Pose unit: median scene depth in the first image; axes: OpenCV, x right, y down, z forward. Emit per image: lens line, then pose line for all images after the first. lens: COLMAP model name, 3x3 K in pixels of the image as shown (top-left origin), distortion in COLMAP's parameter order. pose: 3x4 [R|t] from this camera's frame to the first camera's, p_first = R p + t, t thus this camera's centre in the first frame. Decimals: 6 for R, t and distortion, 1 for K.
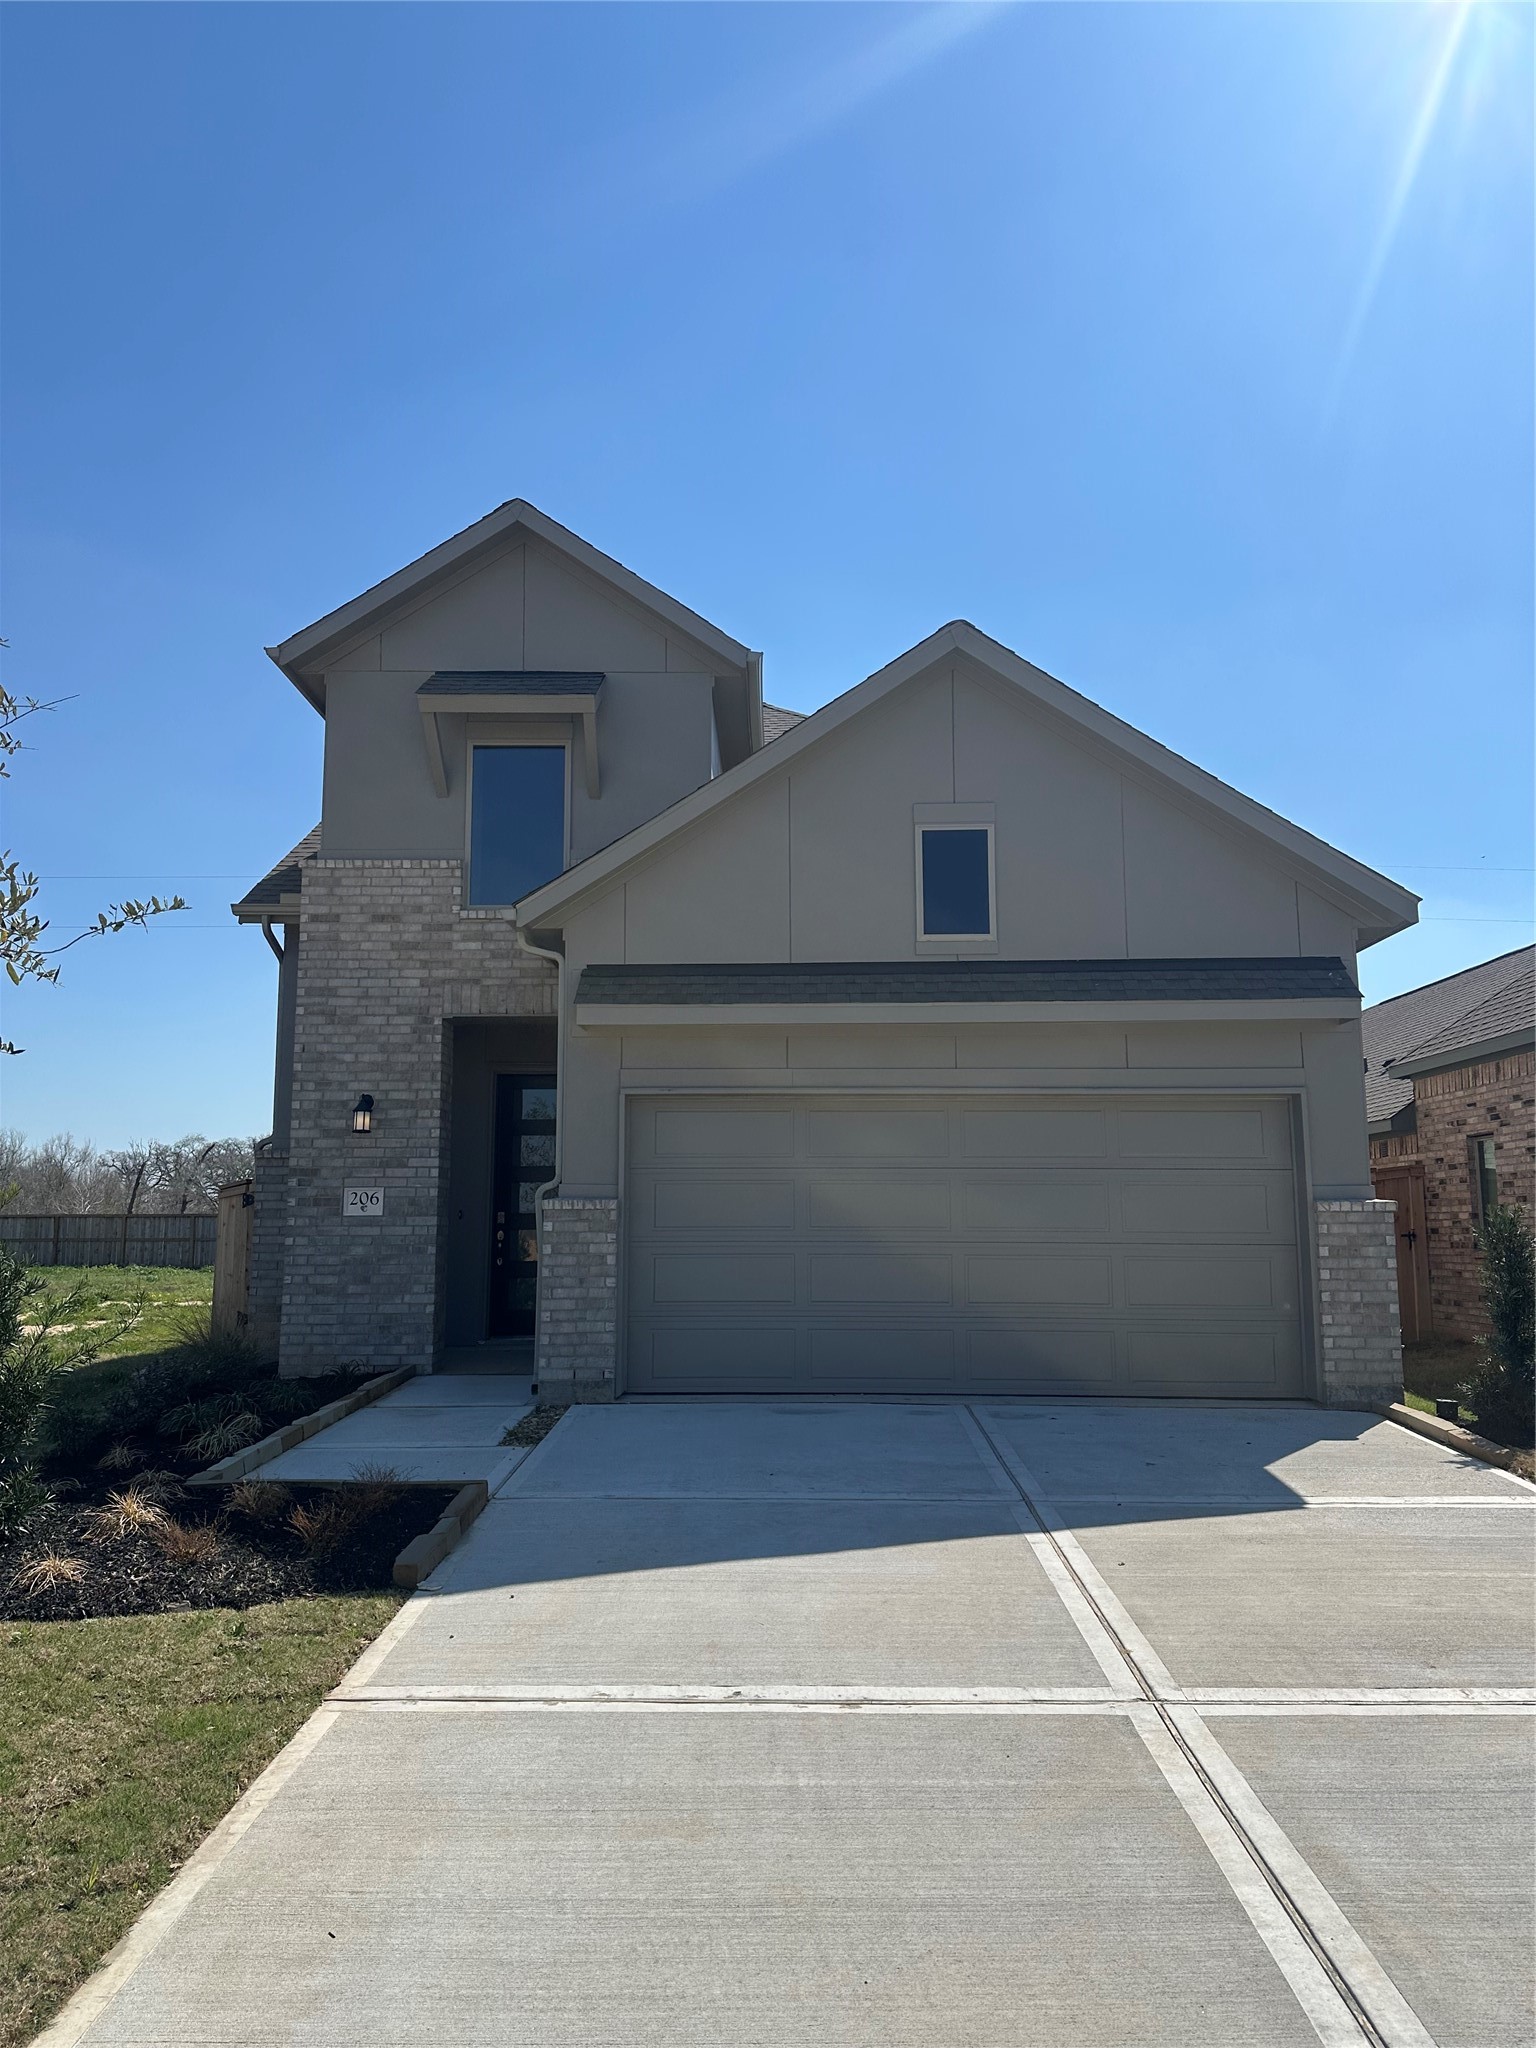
lens RADIAL K [[1435.8, 0, 767.0], [0, 1435.8, 1018.0], [0, 0, 1]] dist [0.089630, -0.000552]
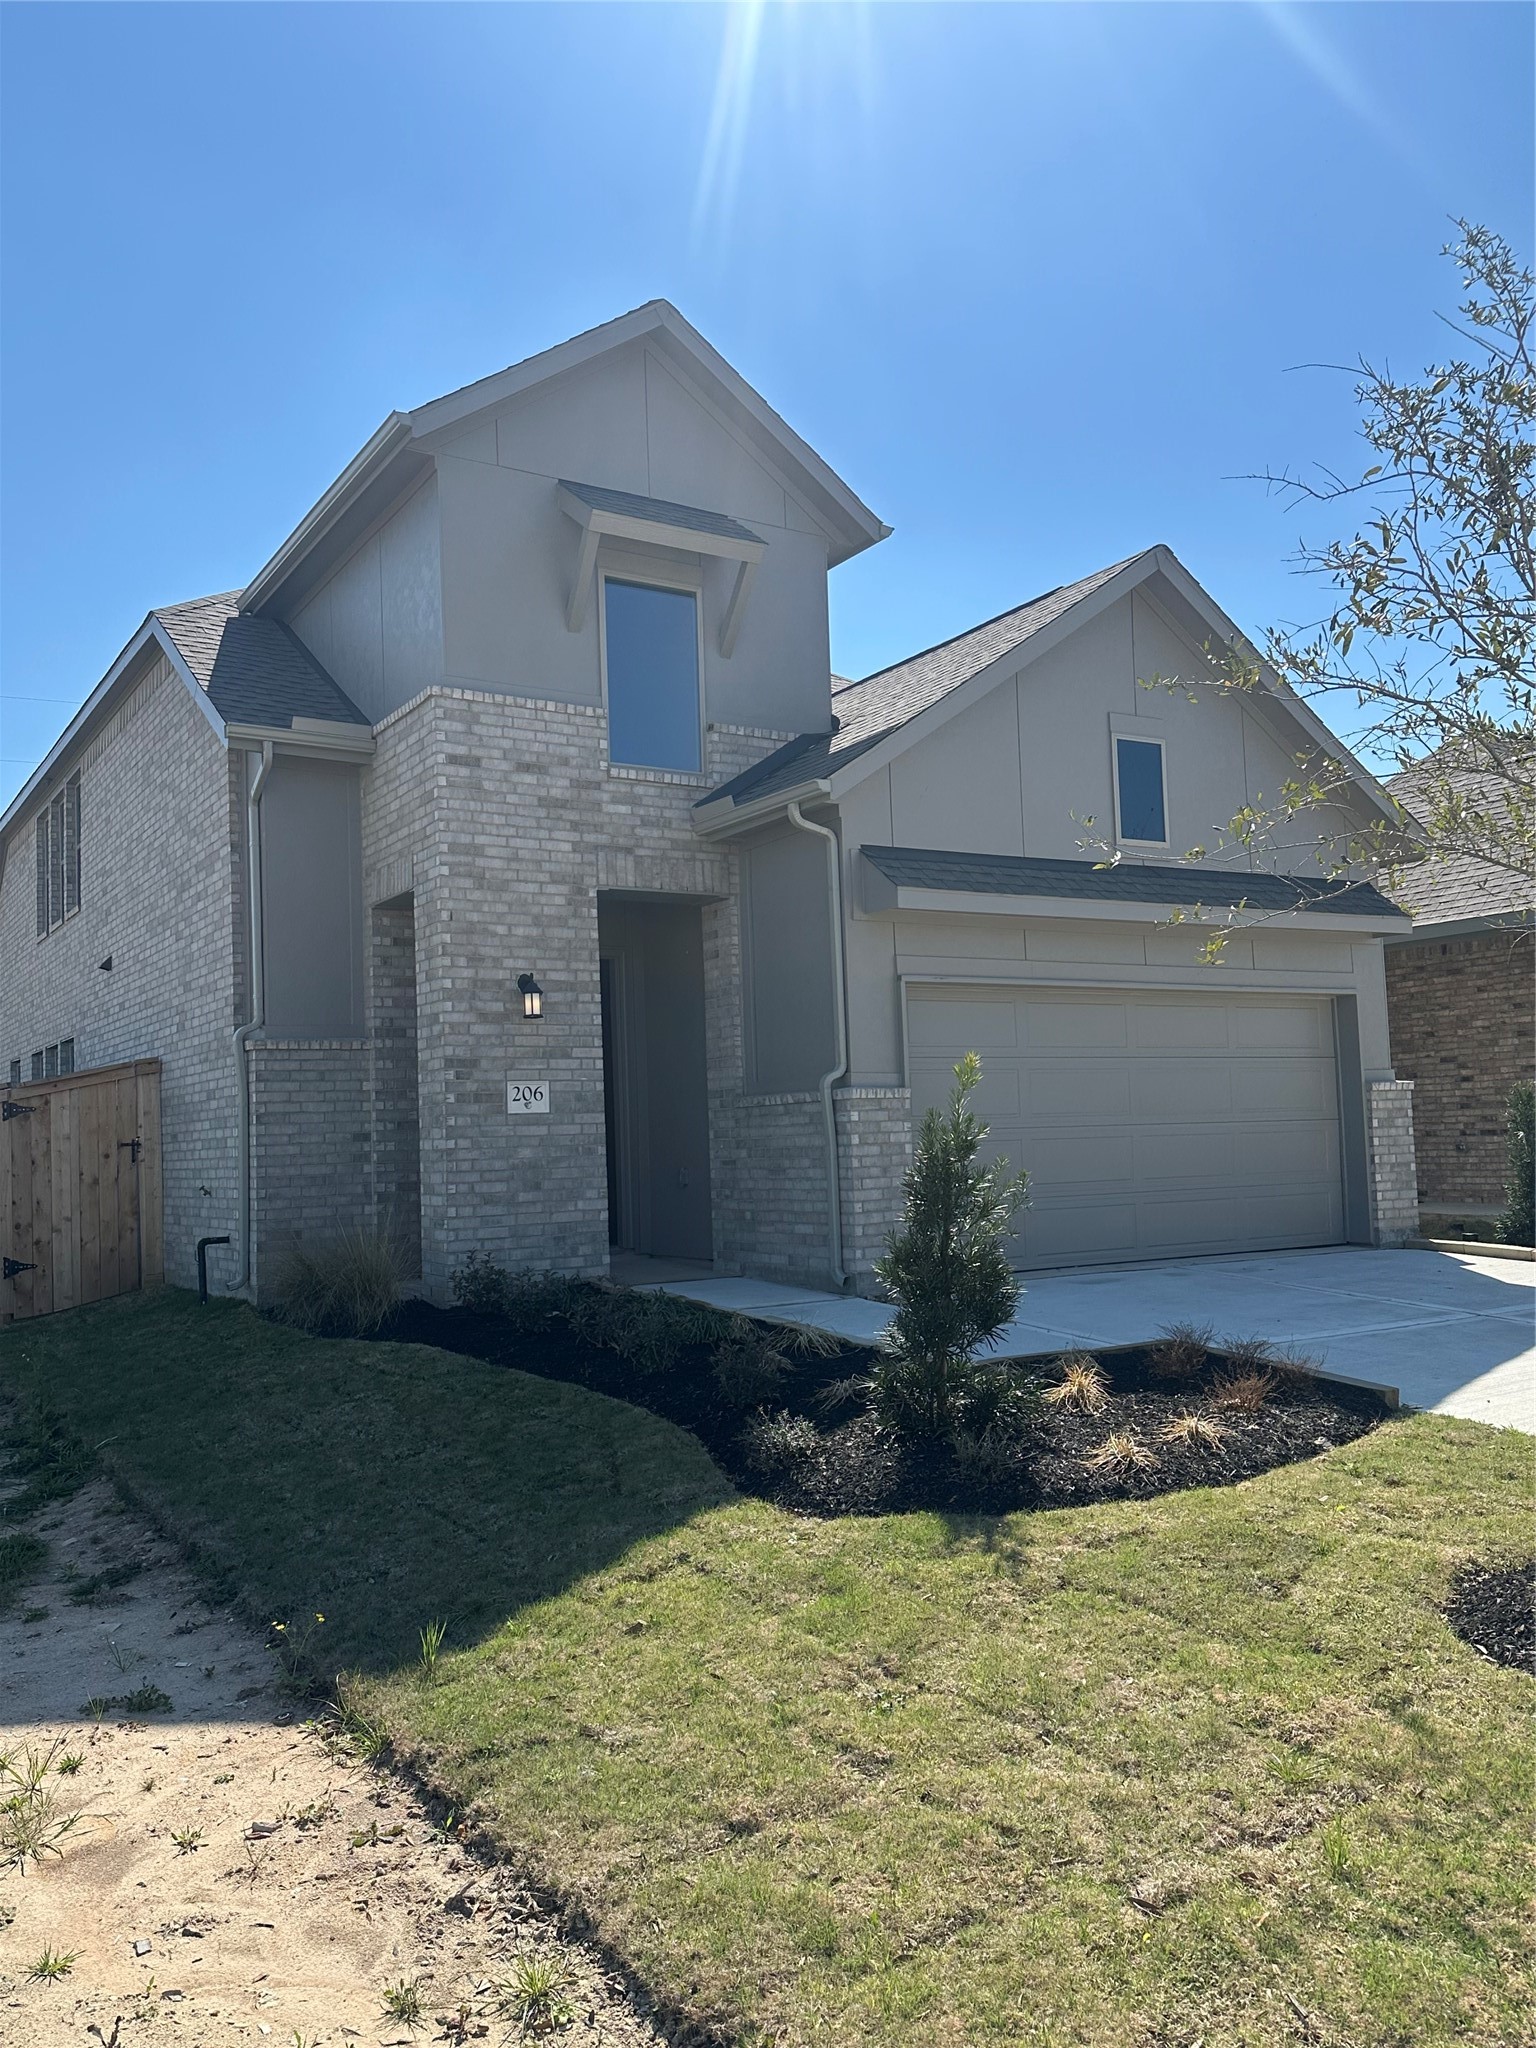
lens RADIAL K [[1613.7, 0, 768.7], [0, 1613.7, 1026.8], [0, 0, 1]] dist [0.084825, -0.003909]
pose [[0.836980, 0.011881, 0.547105, -0.679523], [-0.047539, 0.997563, 0.051064, 0.028369], [-0.545165, -0.068748, 0.835505, 0.115930]]
